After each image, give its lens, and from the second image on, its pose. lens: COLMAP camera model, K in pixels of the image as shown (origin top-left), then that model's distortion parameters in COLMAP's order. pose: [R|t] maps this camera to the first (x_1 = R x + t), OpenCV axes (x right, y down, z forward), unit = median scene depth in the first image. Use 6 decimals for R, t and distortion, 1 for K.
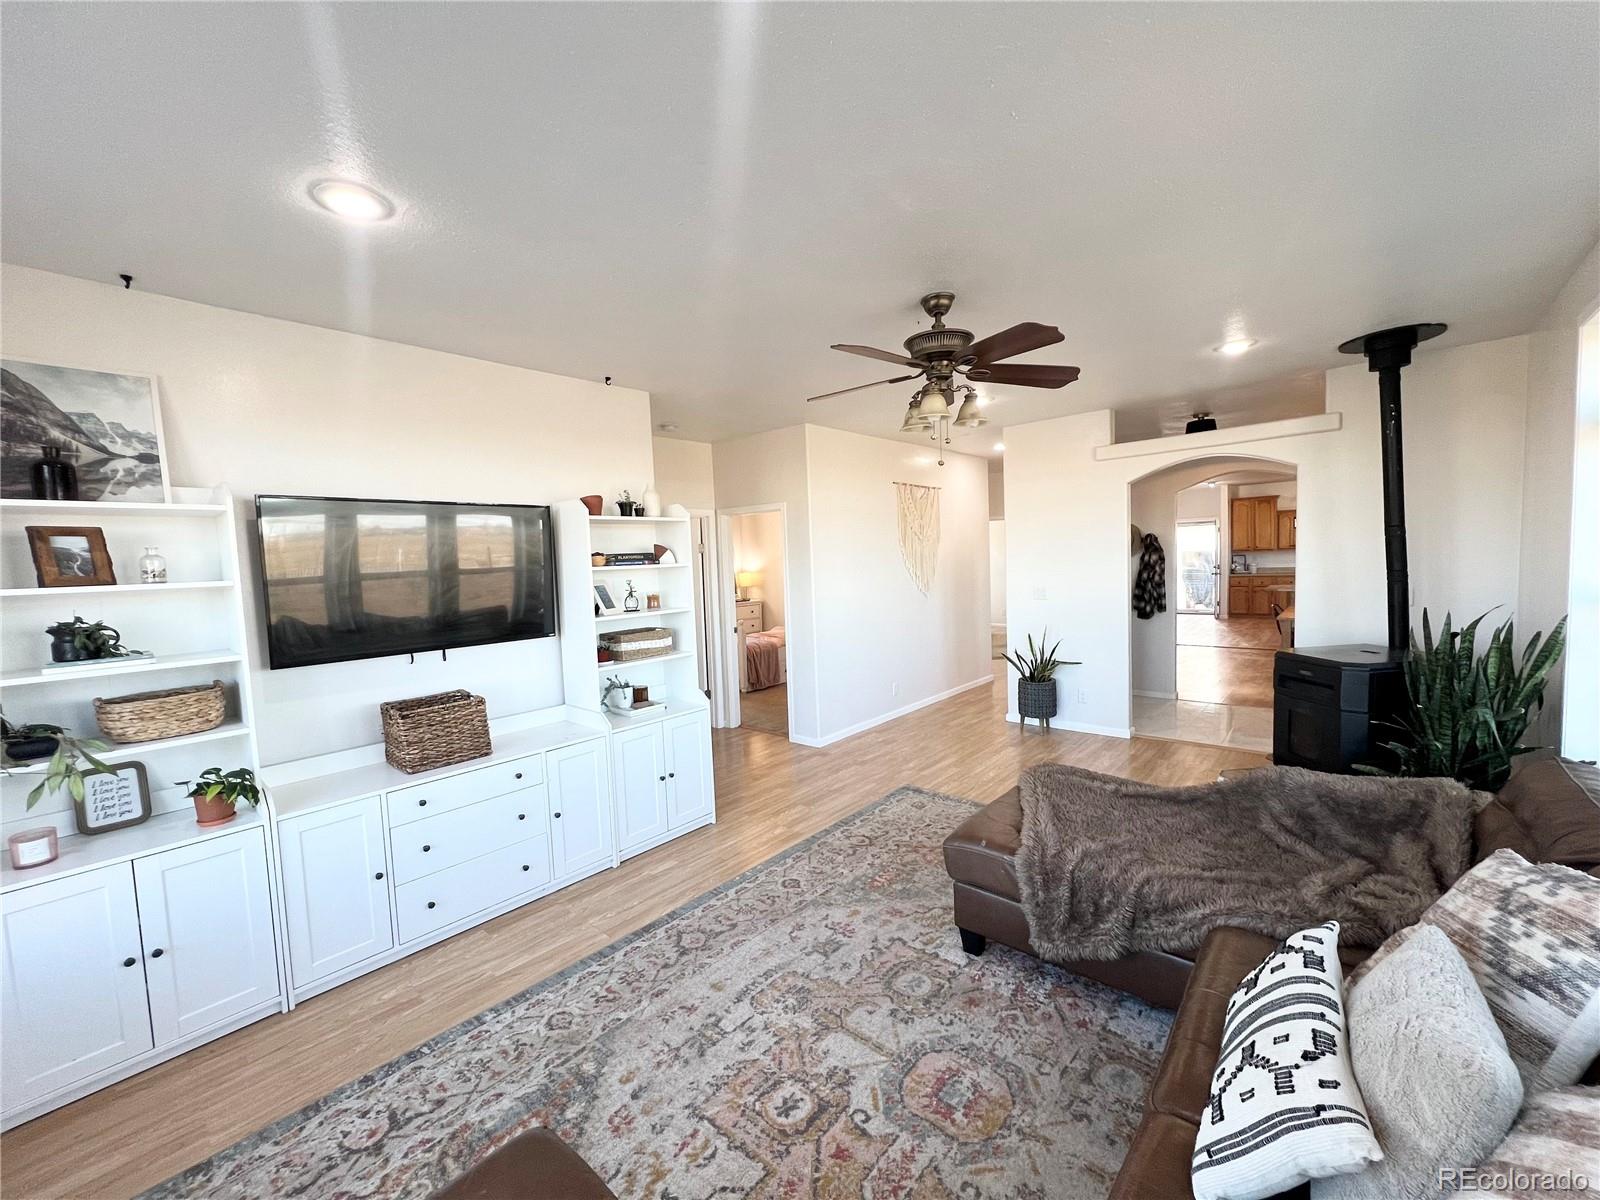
lens RADIAL K [[632.3, 0, 800.0], [0, 632.3, 600.0], [0, 0, 1]] dist [-0.000877, 0.000640]
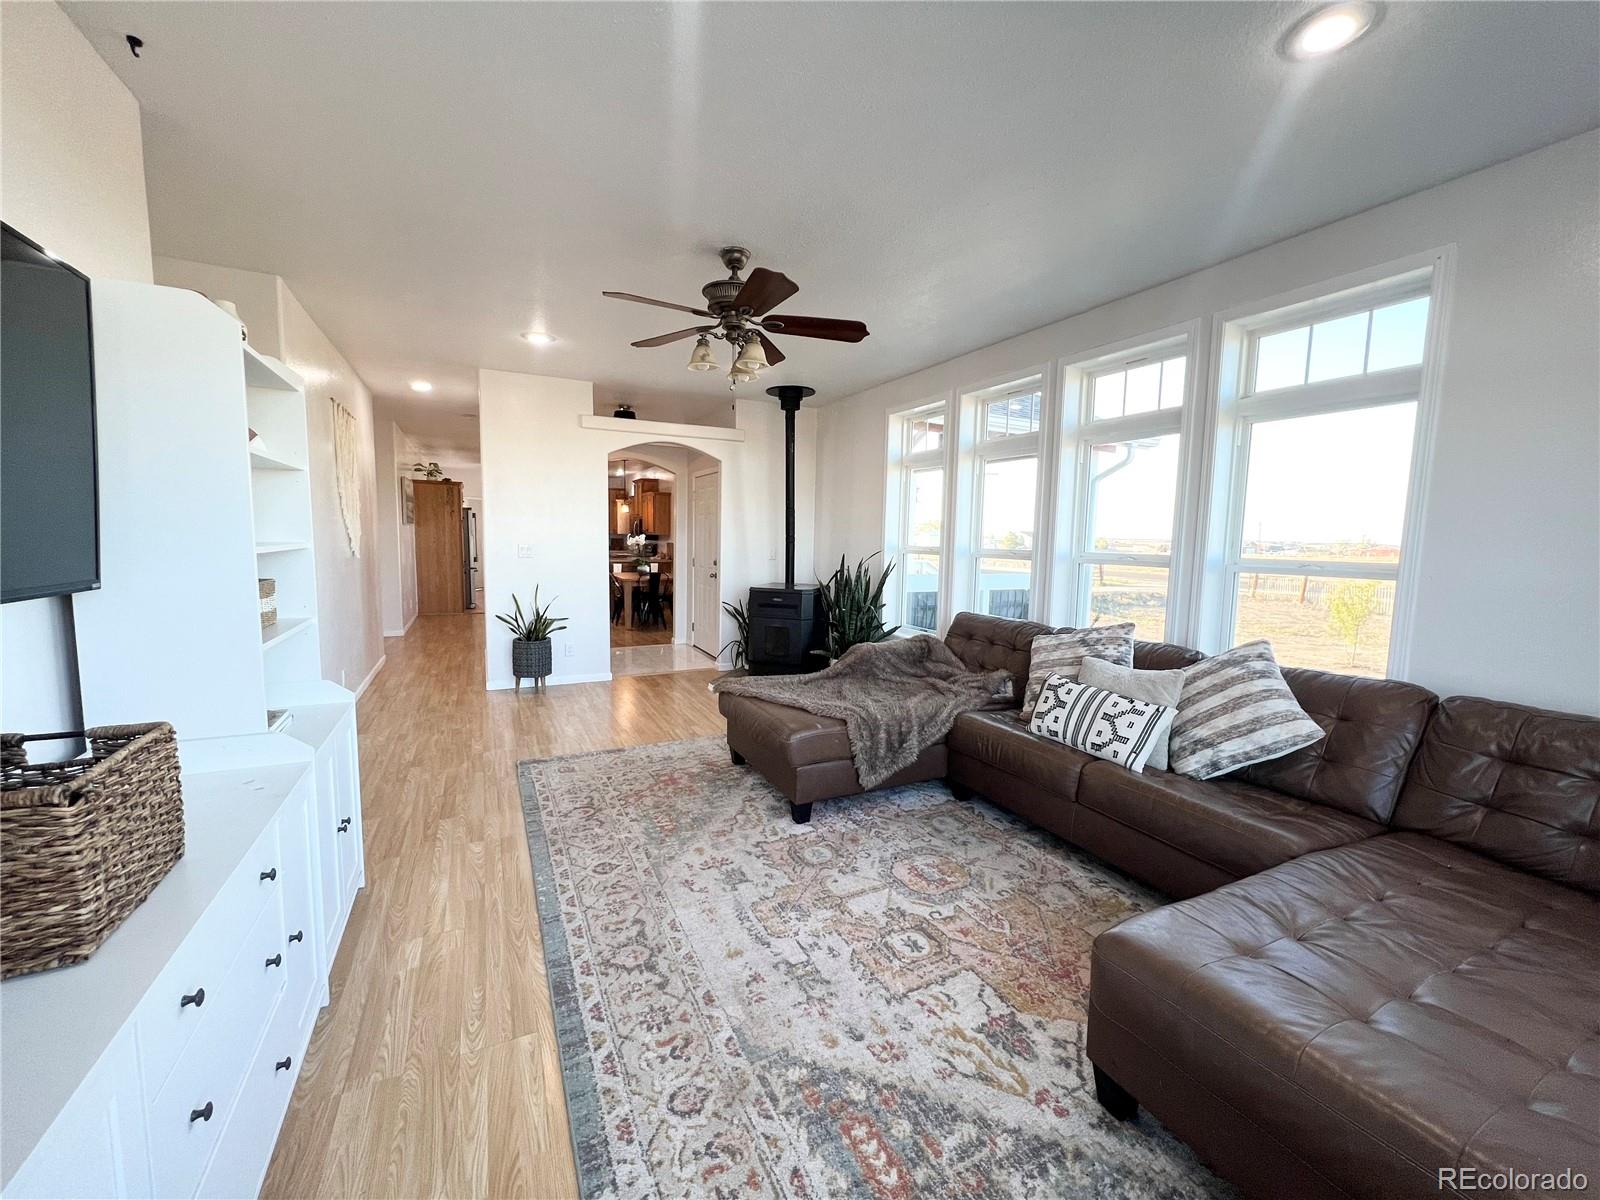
lens RADIAL K [[632.3, 0, 800.0], [0, 632.3, 600.0], [0, 0, 1]] dist [-0.000877, 0.000640]
pose [[0.370957, -0.045406, 0.927539, -0.926794], [0.024822, 0.998932, 0.038974, 0.091468], [-0.928318, 0.008566, 0.371687, 0.607286]]
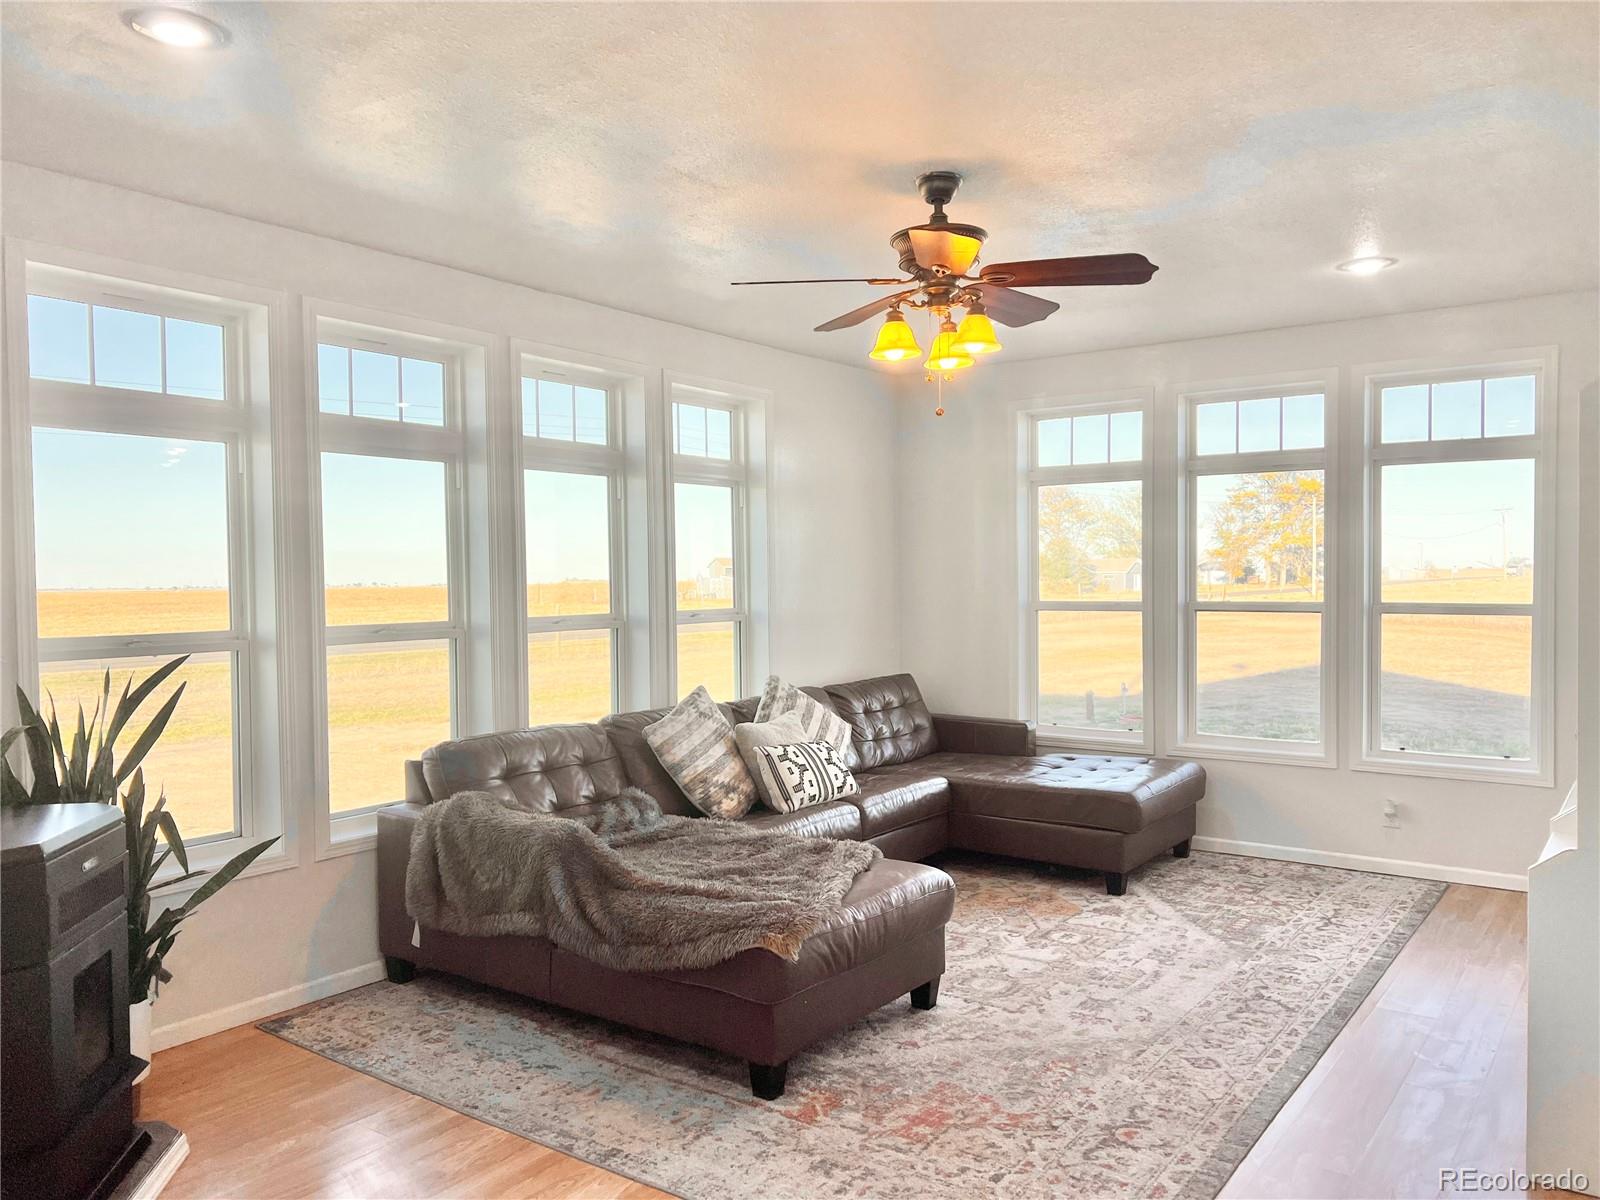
lens RADIAL K [[1224.1, 0, 800.0], [0, 1224.1, 600.0], [0, 0, 1]] dist [0.069297, -0.085568]
pose [[-0.993853, 0.053499, -0.096926, 0.639484], [0.044771, 0.994927, 0.090086, -0.170545], [0.101254, 0.085193, -0.991206, 2.885318]]
